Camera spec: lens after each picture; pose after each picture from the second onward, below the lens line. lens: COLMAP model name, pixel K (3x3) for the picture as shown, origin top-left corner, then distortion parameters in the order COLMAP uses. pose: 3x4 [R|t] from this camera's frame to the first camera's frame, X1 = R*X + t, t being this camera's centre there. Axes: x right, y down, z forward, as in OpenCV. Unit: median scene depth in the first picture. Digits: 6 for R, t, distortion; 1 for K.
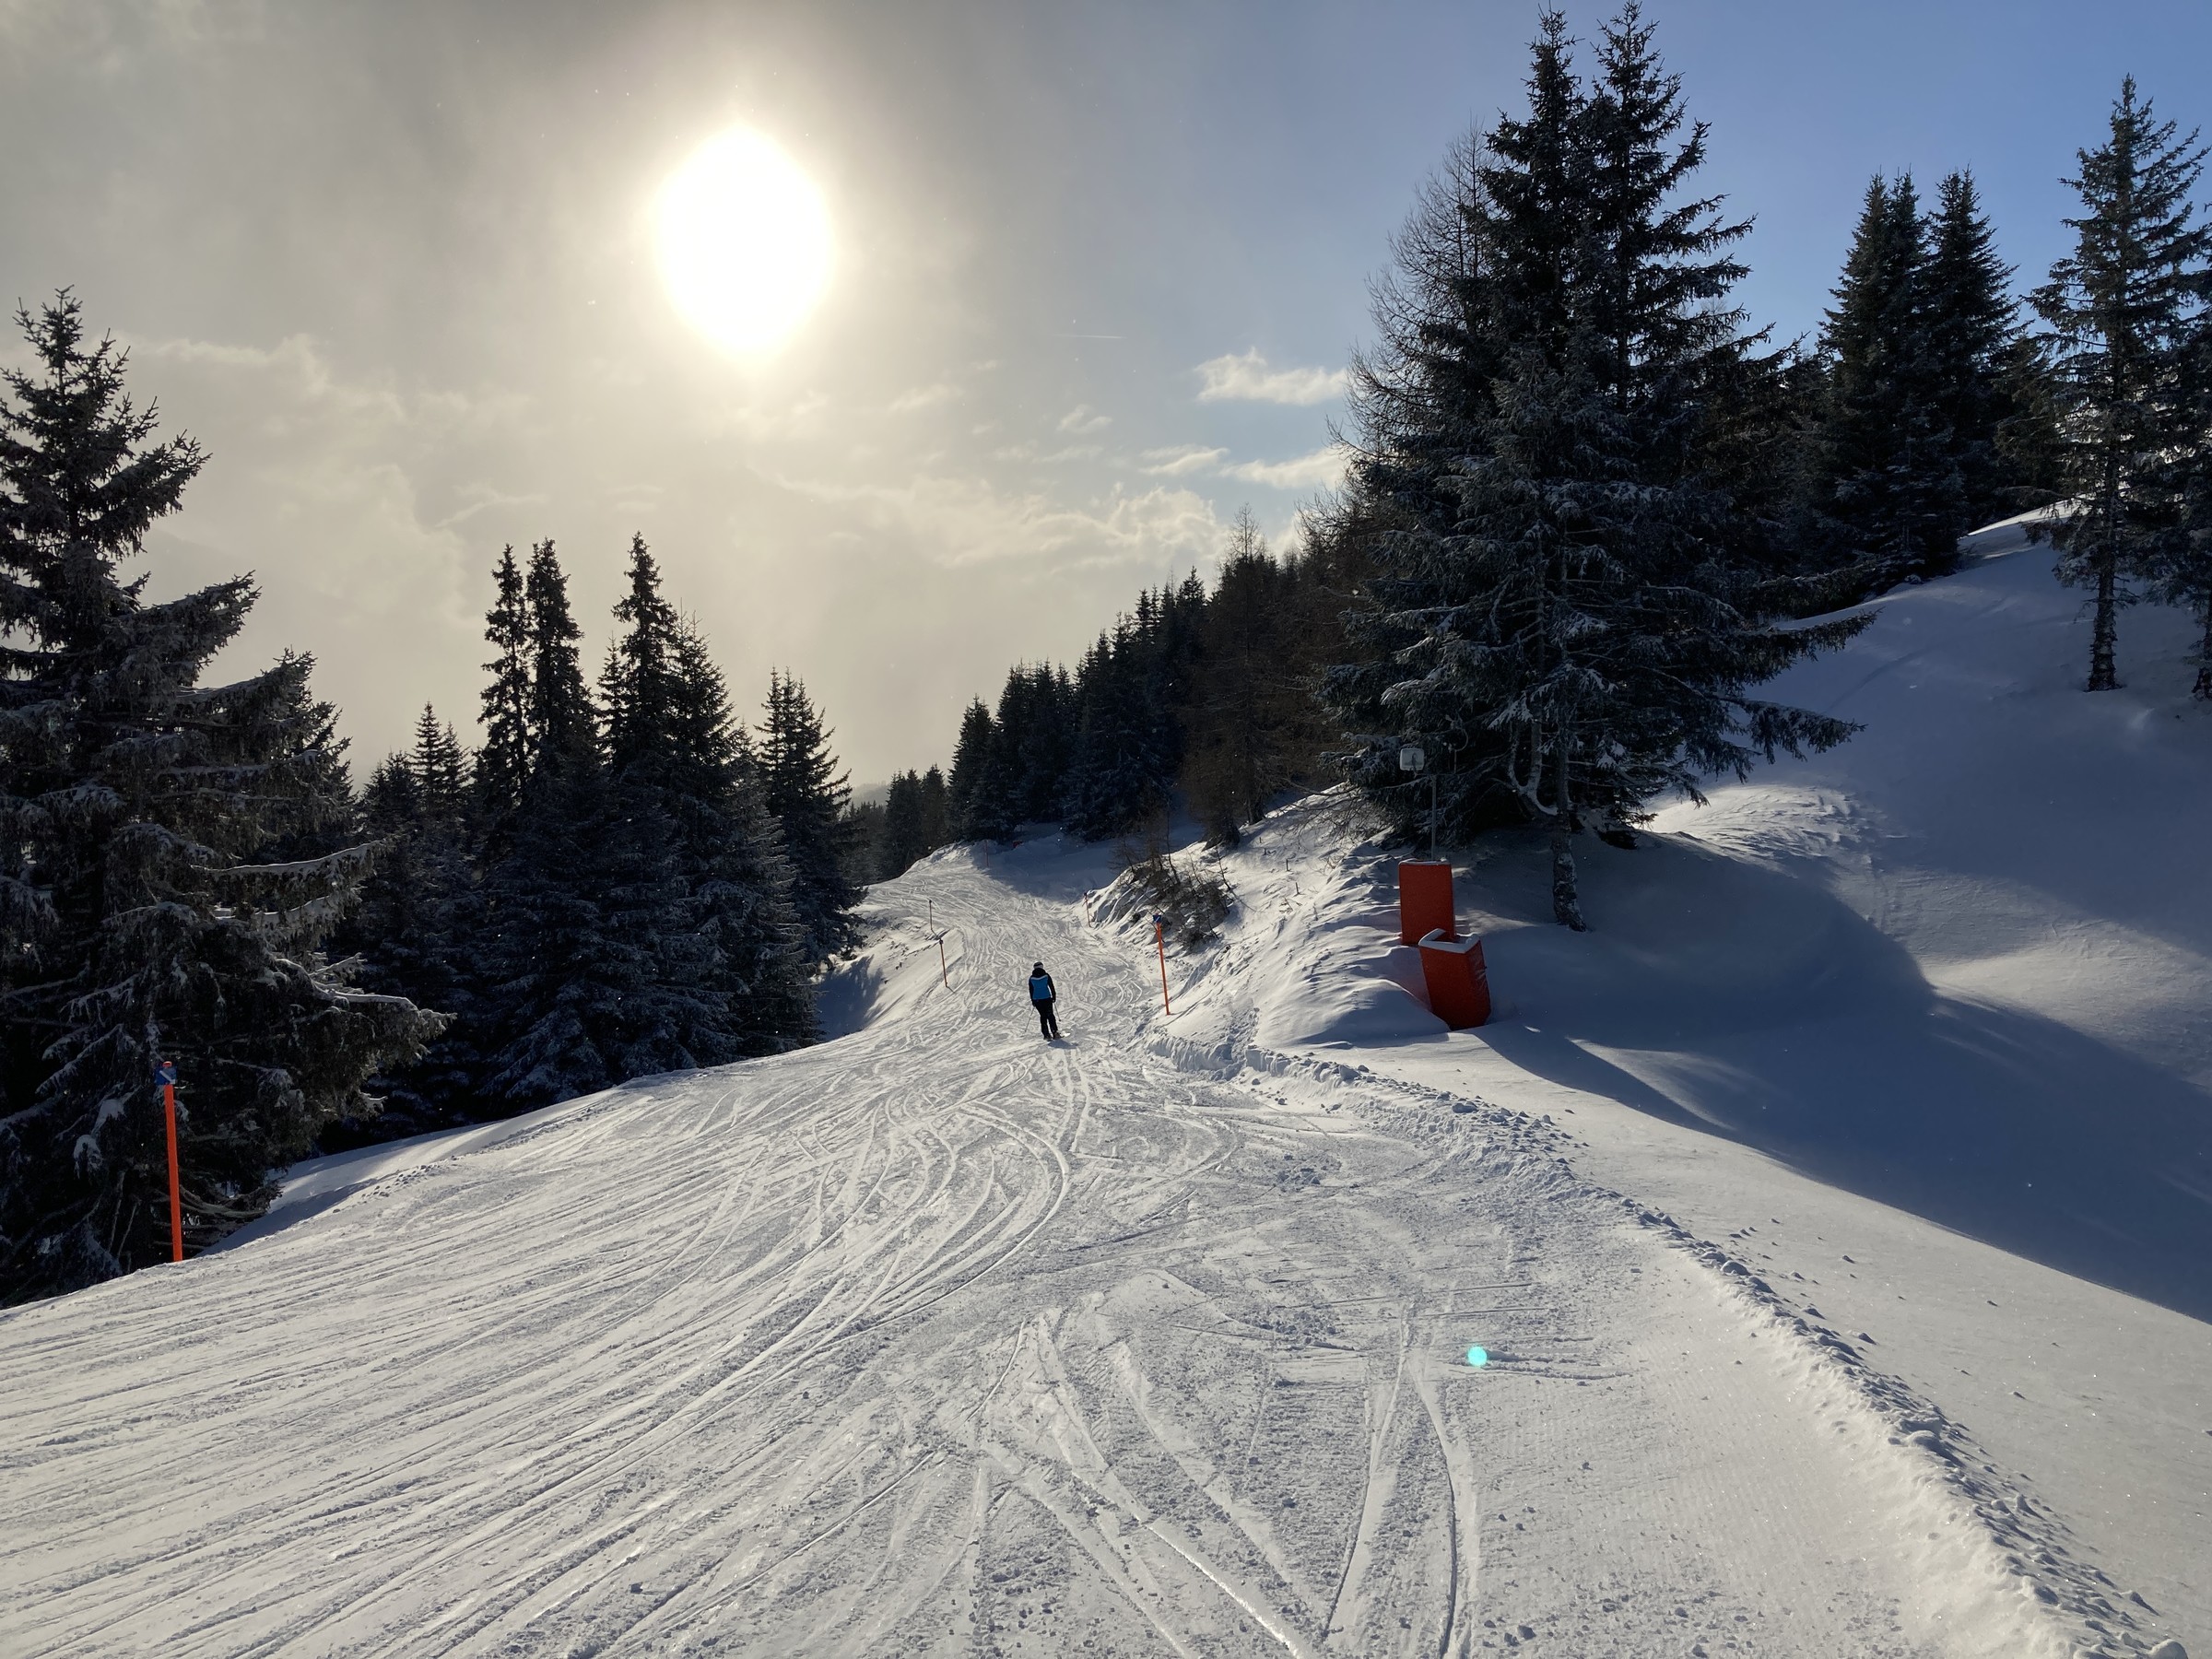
lens RADIAL K [[1806.2, 0, 1113.4], [0, 1806.2, 764.2], [0, 0, 1]] dist [0.079753, -0.002643]
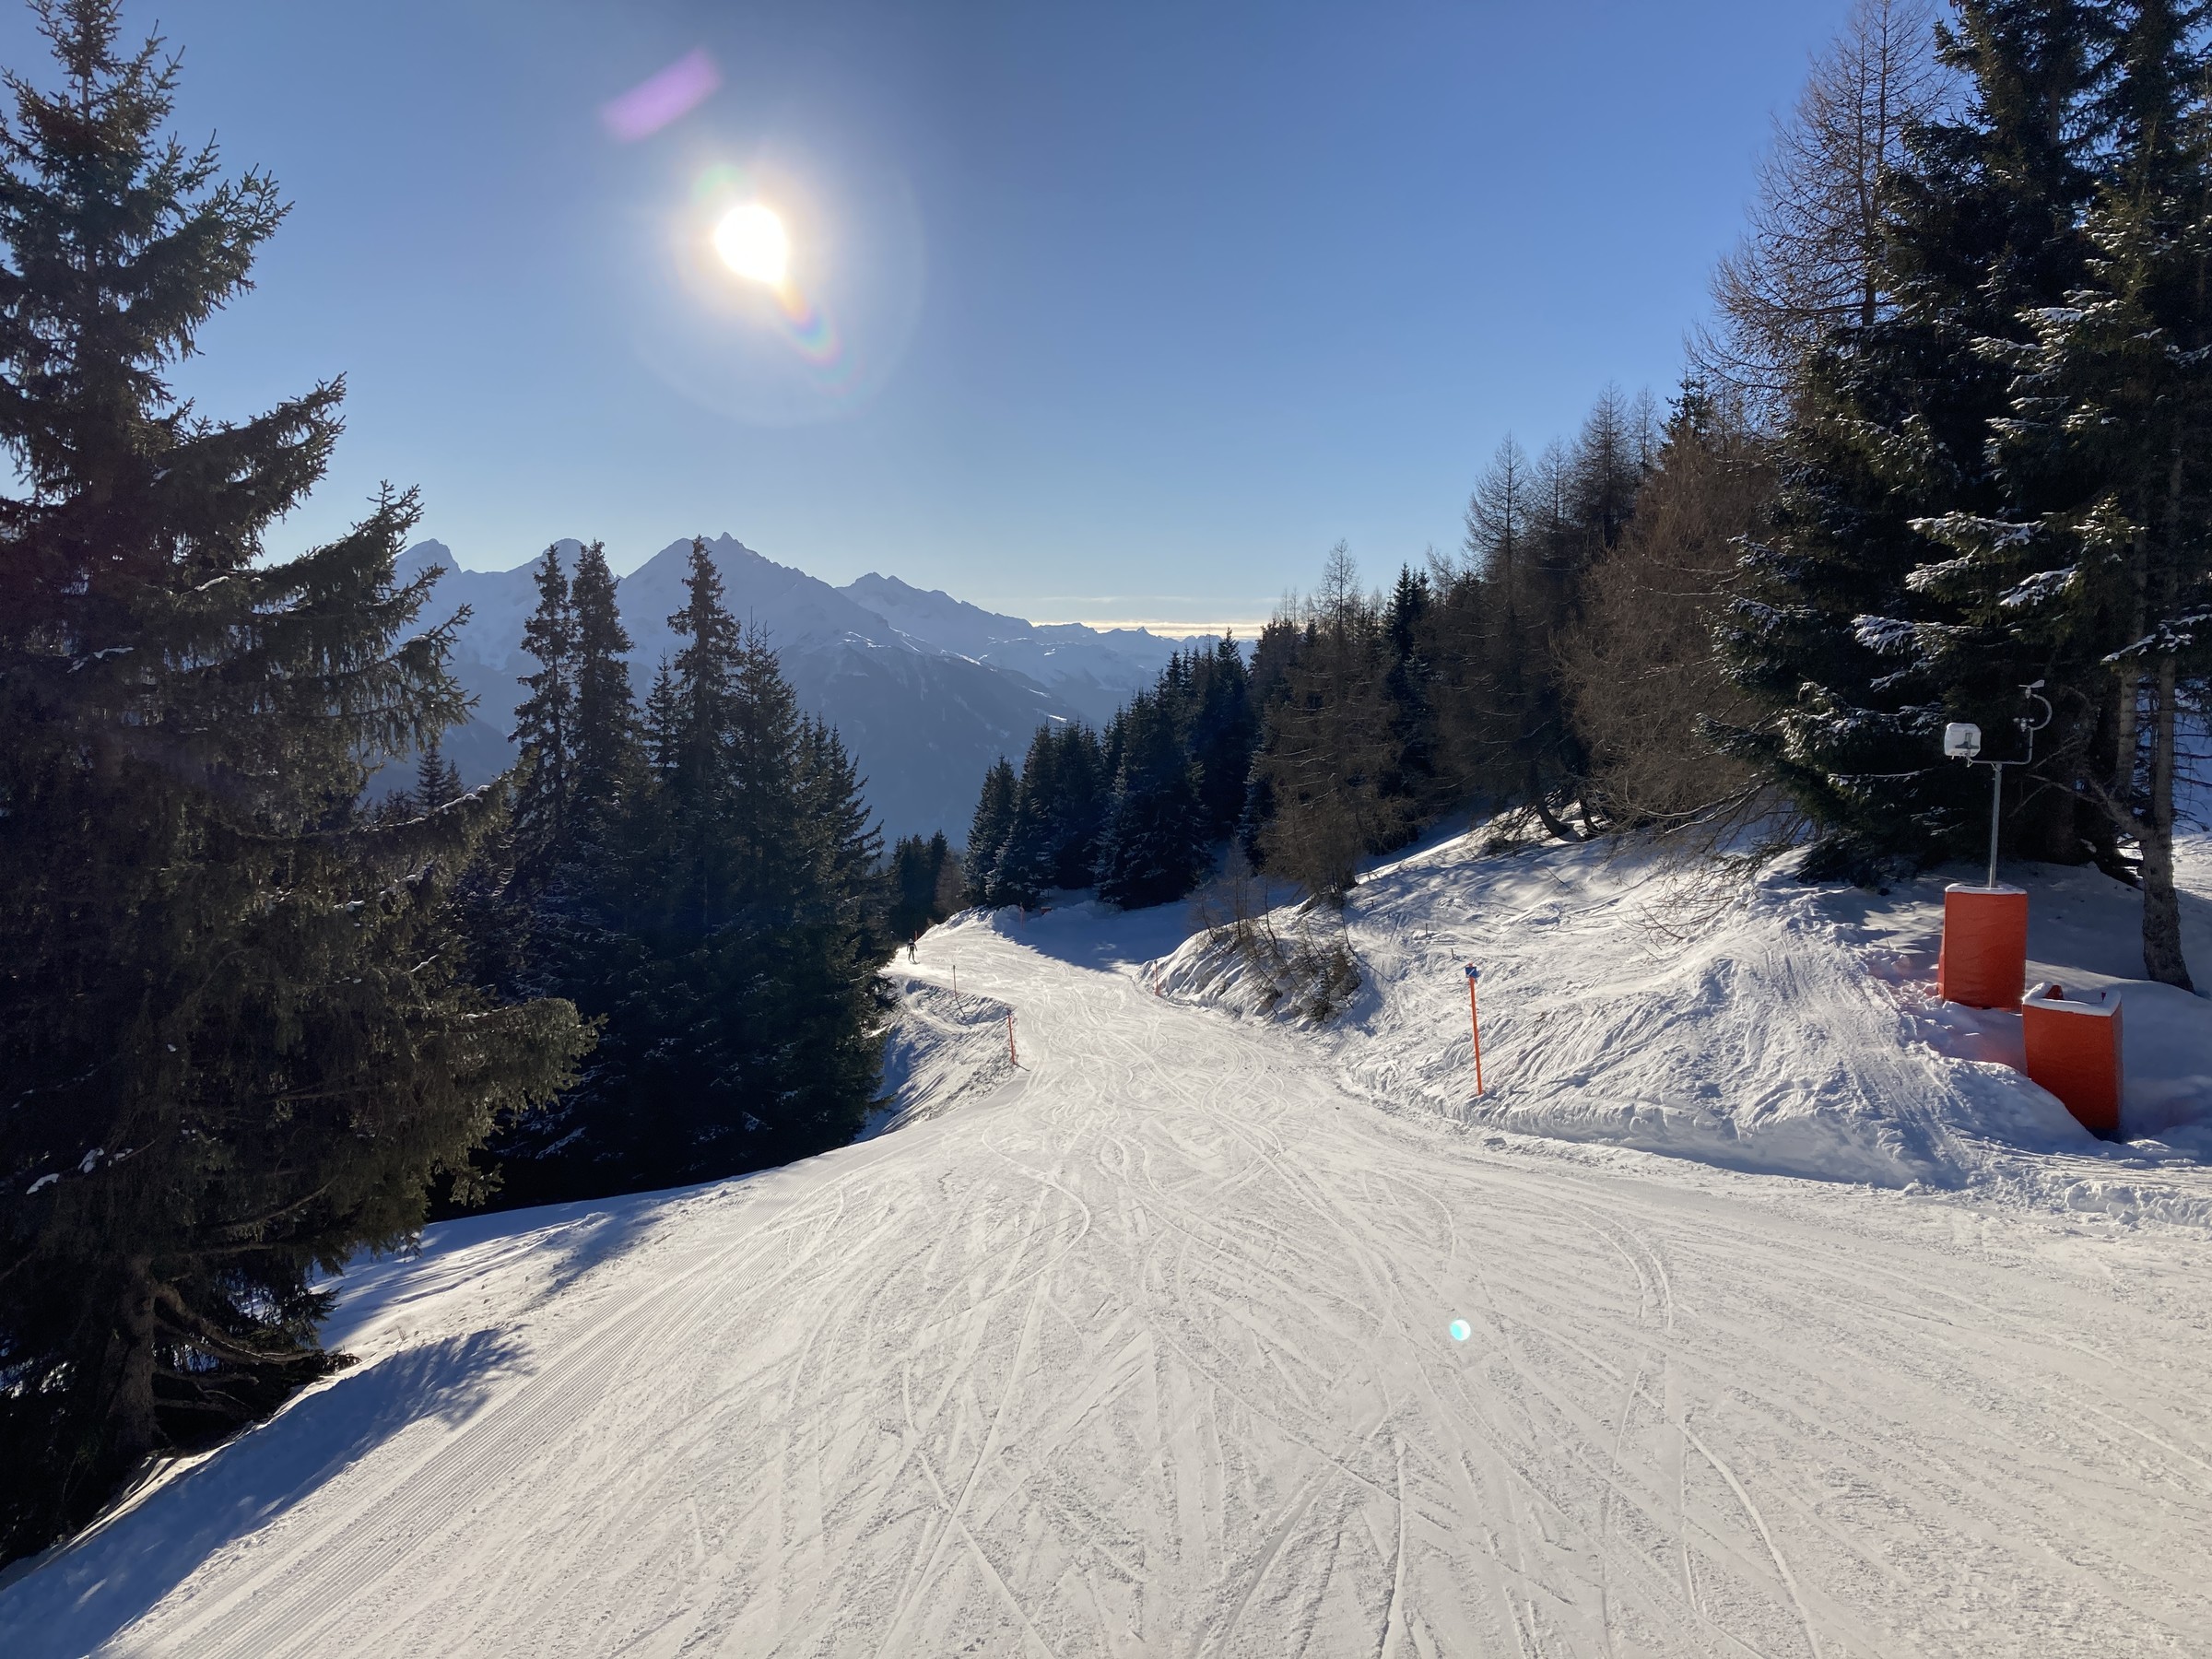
lens RADIAL K [[1806.2, 0, 1113.4], [0, 1806.2, 764.2], [0, 0, 1]] dist [0.079753, -0.002643]
pose [[0.999514, 0.029007, 0.011406, -0.064929], [-0.028482, 0.998635, -0.043790, 0.017785], [-0.012660, 0.043444, 0.998976, 0.110764]]
